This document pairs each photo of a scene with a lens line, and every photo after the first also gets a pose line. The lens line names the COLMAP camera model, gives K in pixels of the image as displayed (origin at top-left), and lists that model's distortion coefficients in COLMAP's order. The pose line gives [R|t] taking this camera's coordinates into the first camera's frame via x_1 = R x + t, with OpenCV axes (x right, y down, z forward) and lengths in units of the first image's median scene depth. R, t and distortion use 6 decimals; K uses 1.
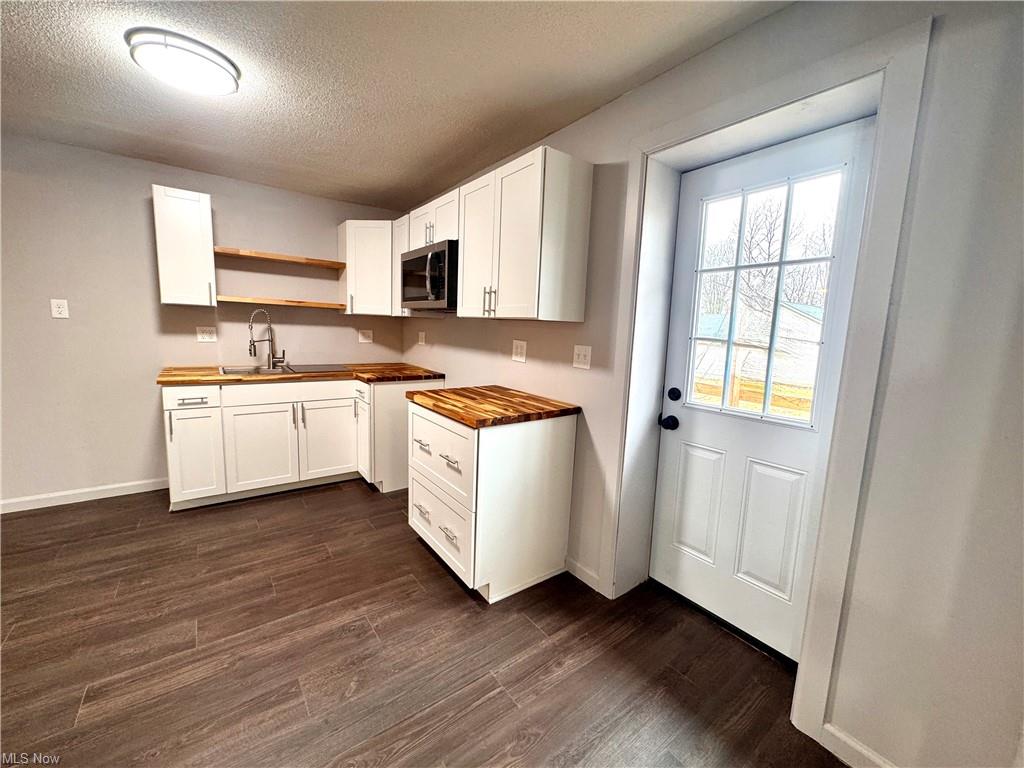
lens RADIAL K [[409.6, 0, 514.4], [0, 409.6, 382.7], [0, 0, 1]] dist [-0.001653, -0.000168]
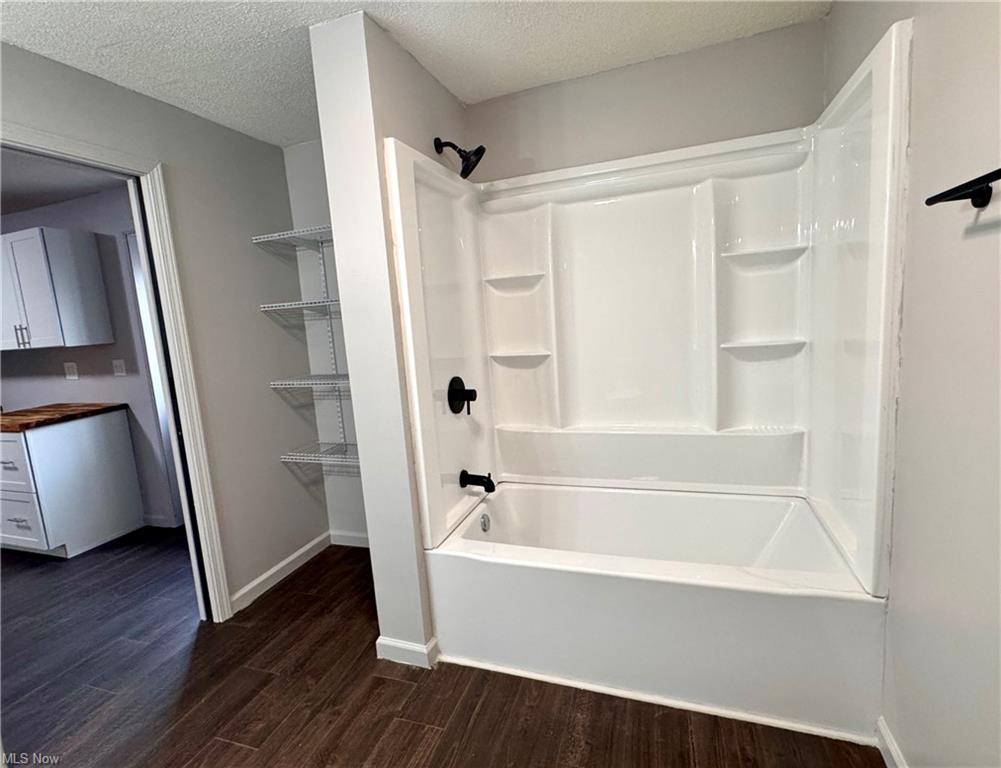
lens RADIAL K [[492.7, 0, 500.5], [0, 492.7, 384.0], [0, 0, 1]] dist [-0.001148, -0.000003]
pose [[0.825152, -0.177451, 0.536317, 0.316950], [0.180897, 0.982391, 0.046724, 0.142768], [-0.535164, 0.058464, 0.842722, -1.061601]]
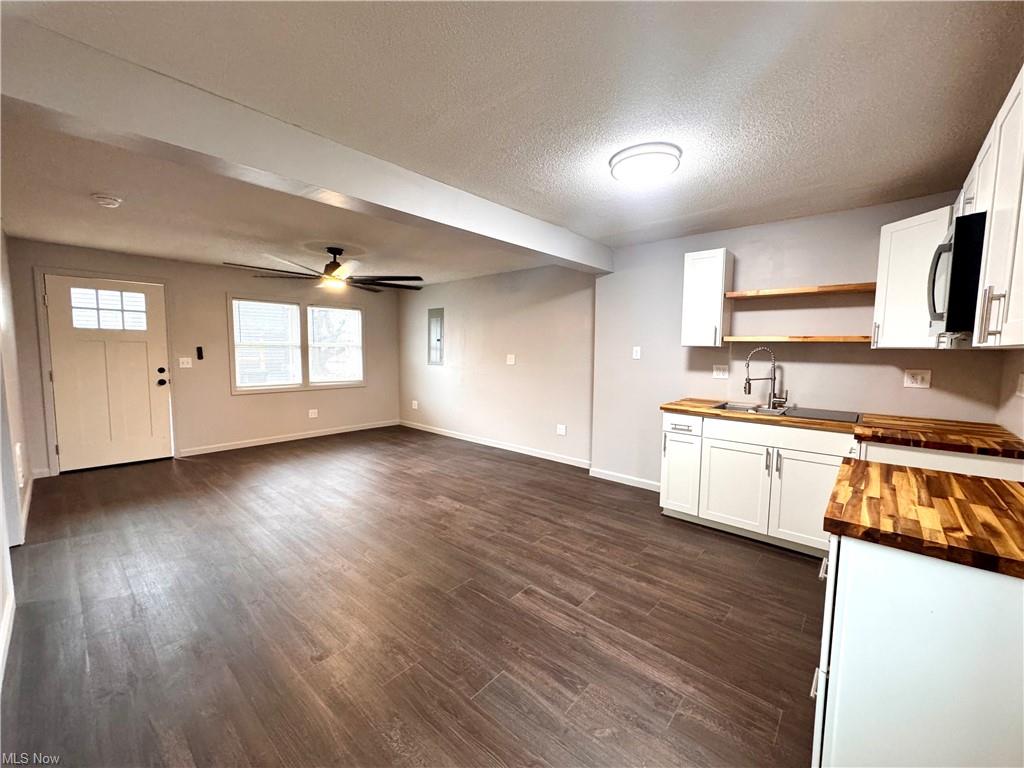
lens RADIAL K [[409.6, 0, 514.4], [0, 409.6, 382.7], [0, 0, 1]] dist [-0.001653, -0.000168]
pose [[0.206043, 0.042789, -0.977607, 0.319583], [-0.134964, 0.990738, 0.014918, -0.042201], [0.969191, 0.128868, 0.209909, 0.326852]]
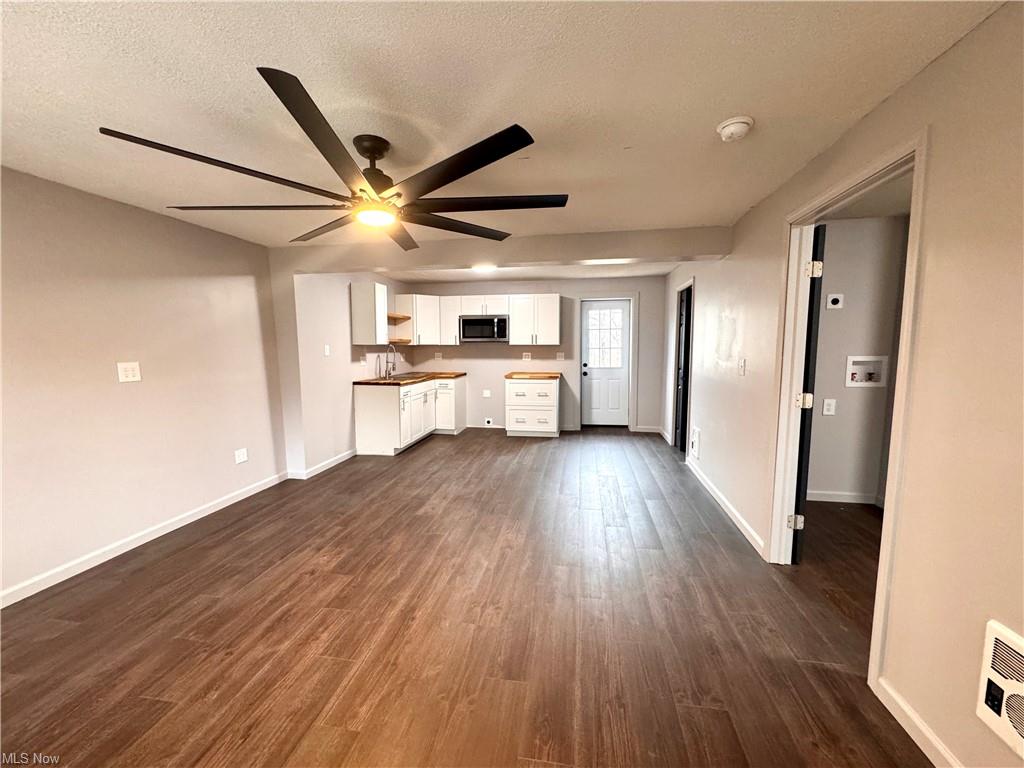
lens RADIAL K [[409.6, 0, 514.4], [0, 409.6, 382.7], [0, 0, 1]] dist [-0.001653, -0.000168]
pose [[0.722795, -0.108963, 0.682419, -2.108557], [0.128246, 0.991488, 0.022479, 0.019429], [-0.679059, 0.071270, 0.730616, -0.944548]]
